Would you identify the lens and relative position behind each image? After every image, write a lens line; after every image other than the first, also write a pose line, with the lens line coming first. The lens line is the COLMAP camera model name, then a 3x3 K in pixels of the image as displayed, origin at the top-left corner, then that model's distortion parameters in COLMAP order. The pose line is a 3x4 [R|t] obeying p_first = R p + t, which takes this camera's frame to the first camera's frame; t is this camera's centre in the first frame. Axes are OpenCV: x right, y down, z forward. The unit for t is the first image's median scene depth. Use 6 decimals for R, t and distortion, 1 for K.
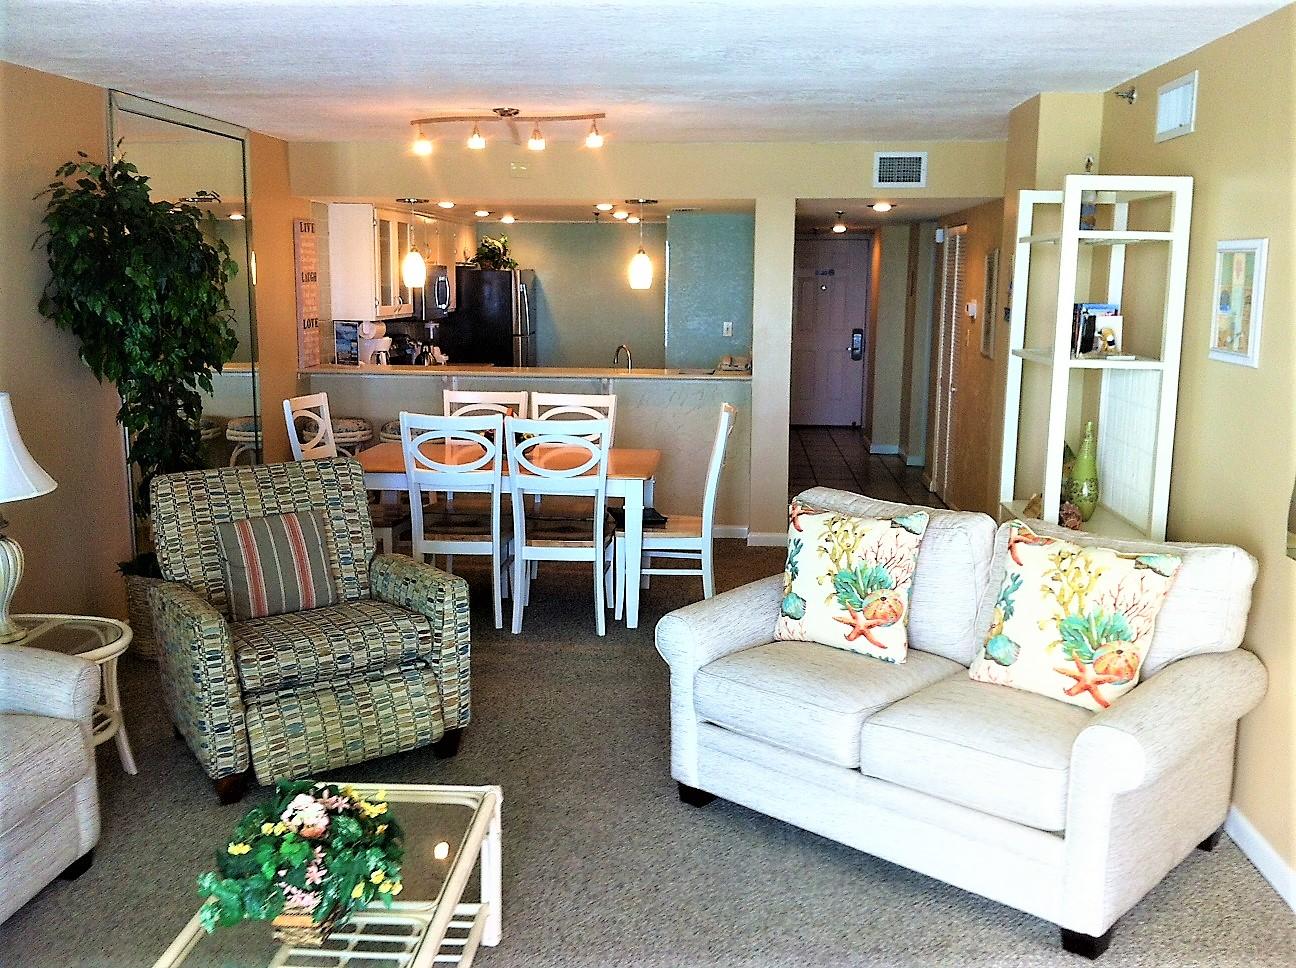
lens RADIAL K [[1223.5, 0, 658.1], [0, 1223.5, 480.0], [0, 0, 1]] dist [0.102301, -0.364059]
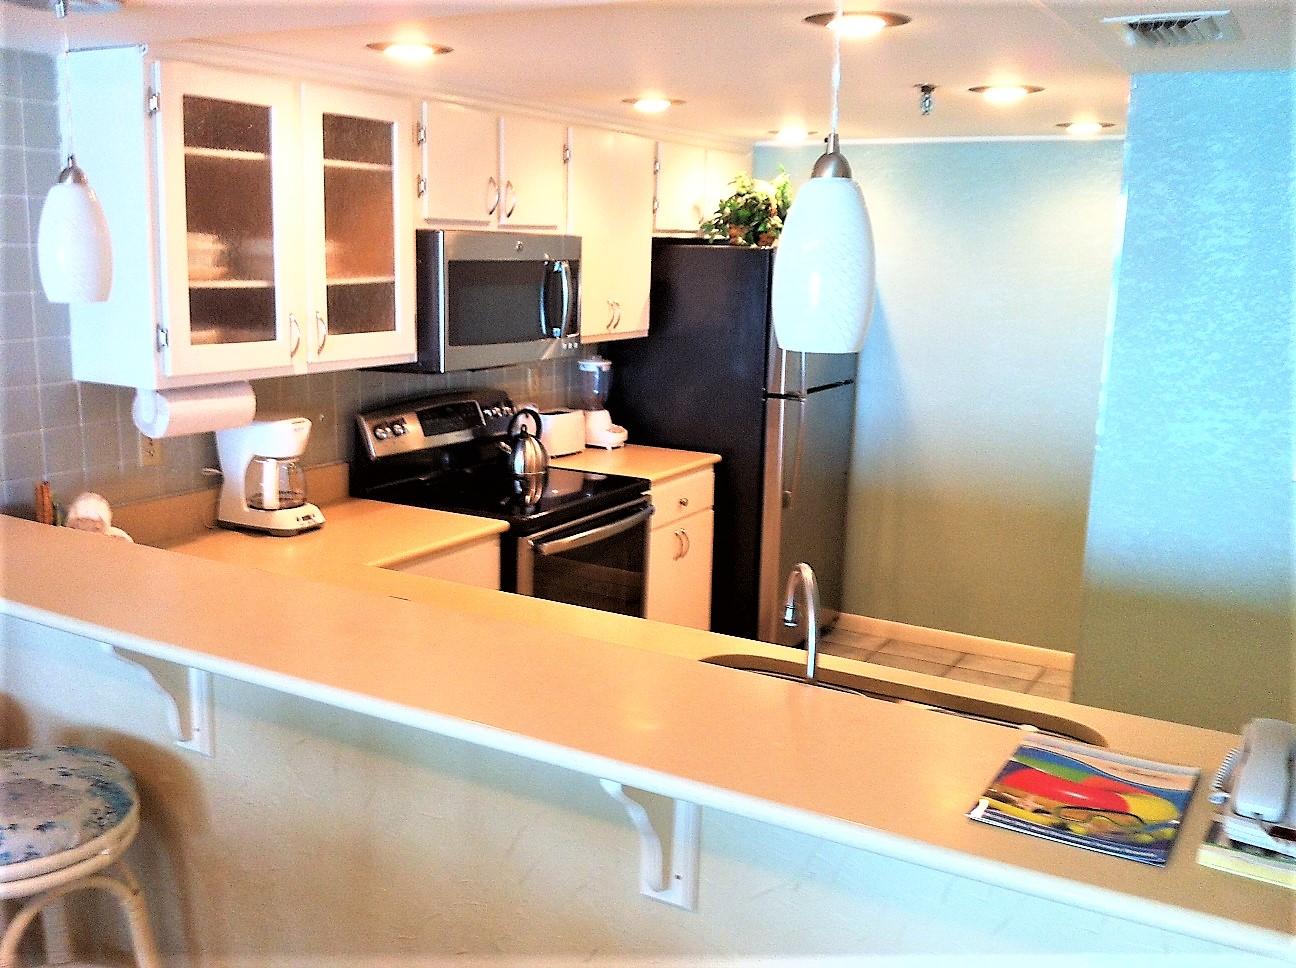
lens RADIAL K [[1216.7, 0, 657.3], [0, 1216.7, 481.1], [0, 0, 1]] dist [0.098191, -0.308165]
pose [[0.901887, 0.097190, -0.420896, 0.087678], [-0.087493, 0.995265, 0.042342, -0.262797], [0.423018, -0.001362, 0.906120, 1.503115]]
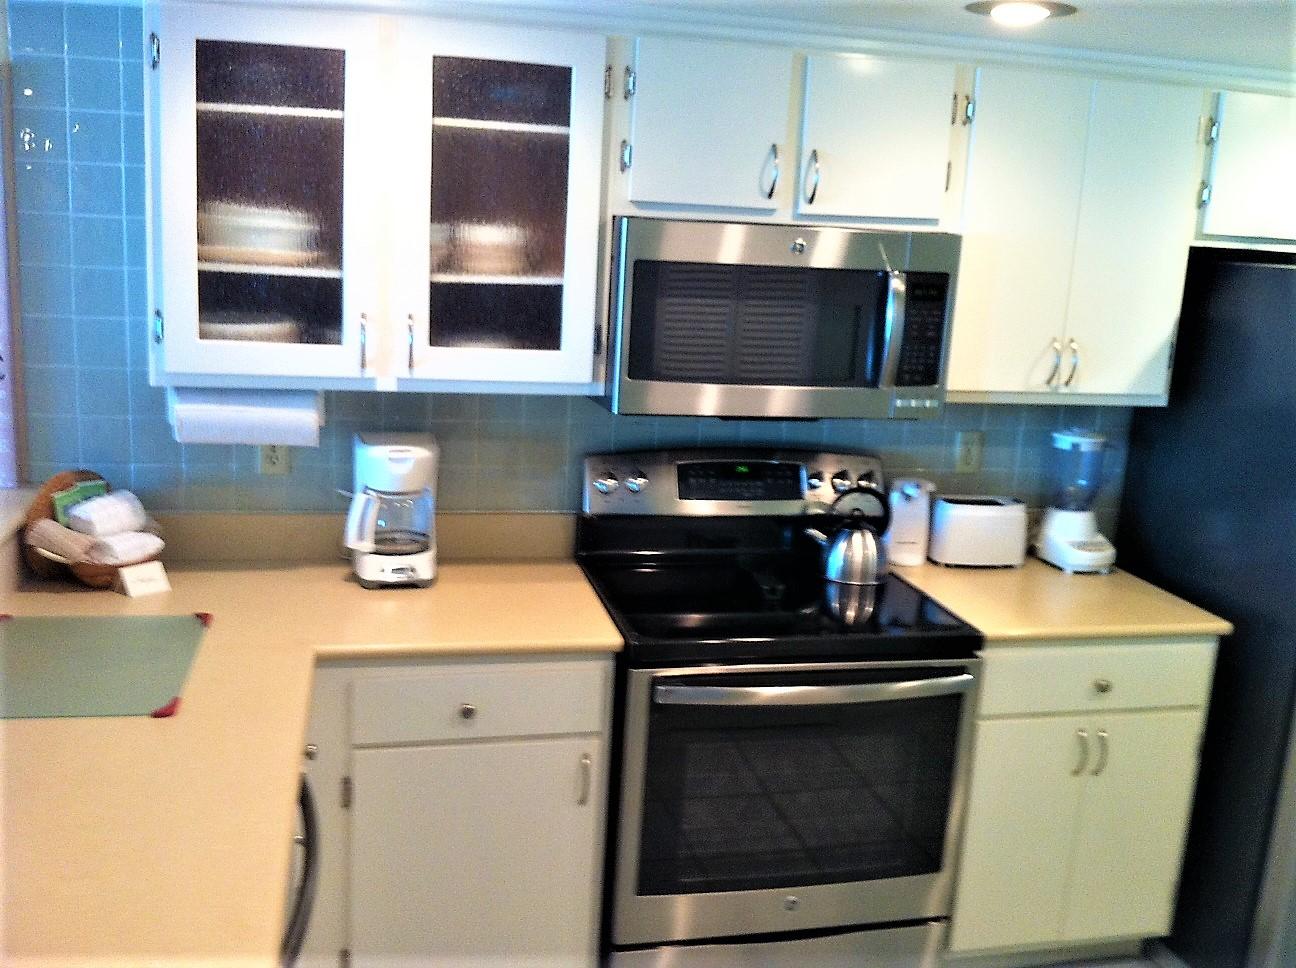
lens RADIAL K [[1223.5, 0, 658.1], [0, 1223.5, 480.0], [0, 0, 1]] dist [0.102301, -0.364059]
pose [[0.284516, 0.201867, -0.937177, 0.176154], [-0.204925, 0.967790, 0.146248, -0.352595], [0.936513, 0.150441, 0.316719, 2.050411]]
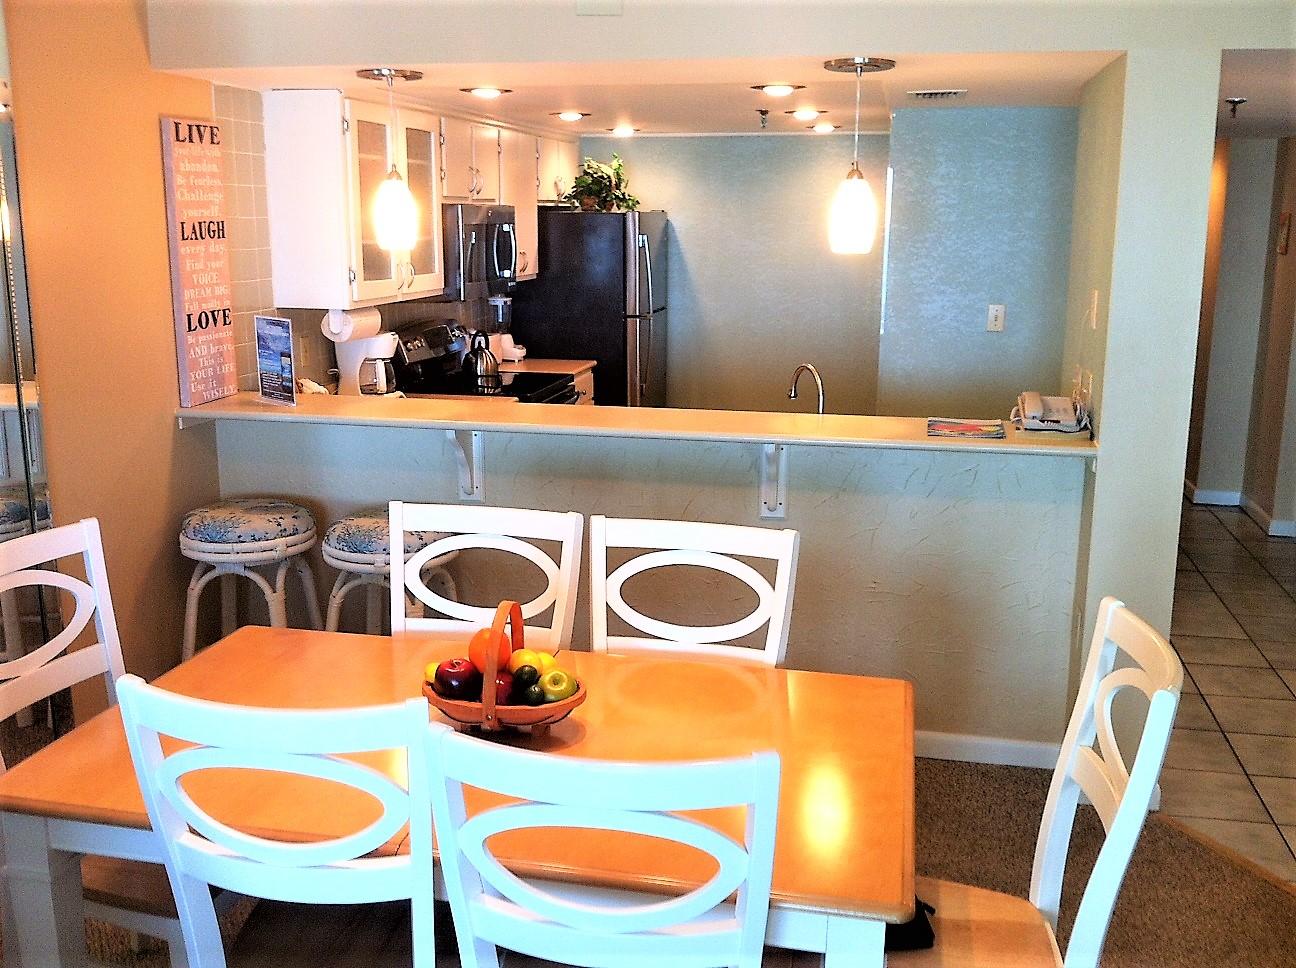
lens RADIAL K [[1223.5, 0, 658.1], [0, 1223.5, 480.0], [0, 0, 1]] dist [0.102301, -0.364059]
pose [[0.990836, 0.025329, -0.132677, -0.042760], [-0.018770, 0.998550, 0.050456, -0.169393], [0.133763, -0.047504, 0.989874, 0.960203]]
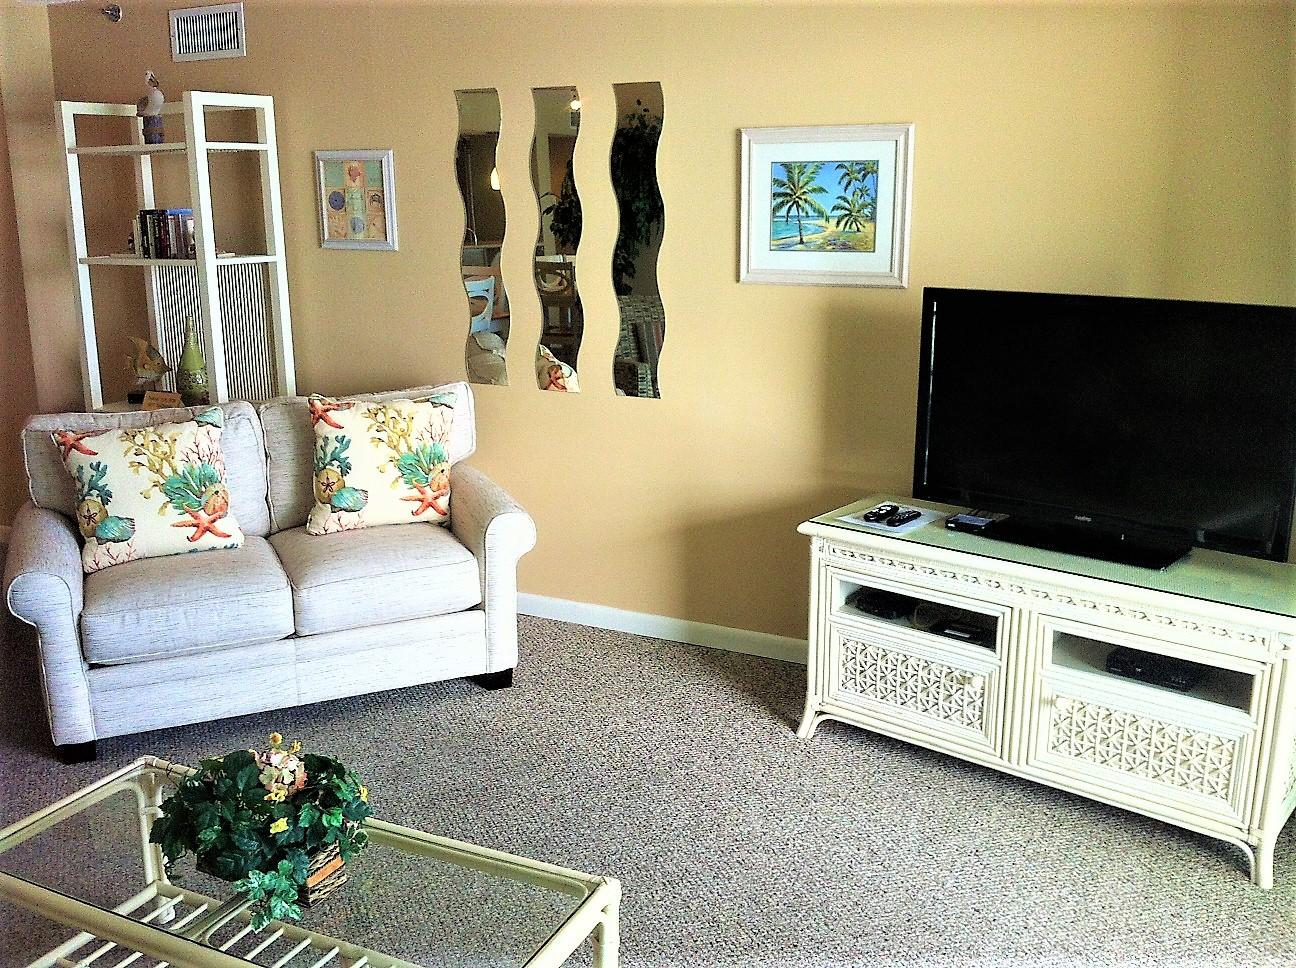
lens RADIAL K [[1216.7, 0, 657.3], [0, 1216.7, 481.1], [0, 0, 1]] dist [0.098191, -0.308165]
pose [[0.401301, -0.230451, 0.886482, -0.538199], [0.164373, 0.970239, 0.177815, -0.034589], [-0.901077, 0.074356, 0.427238, 0.182511]]
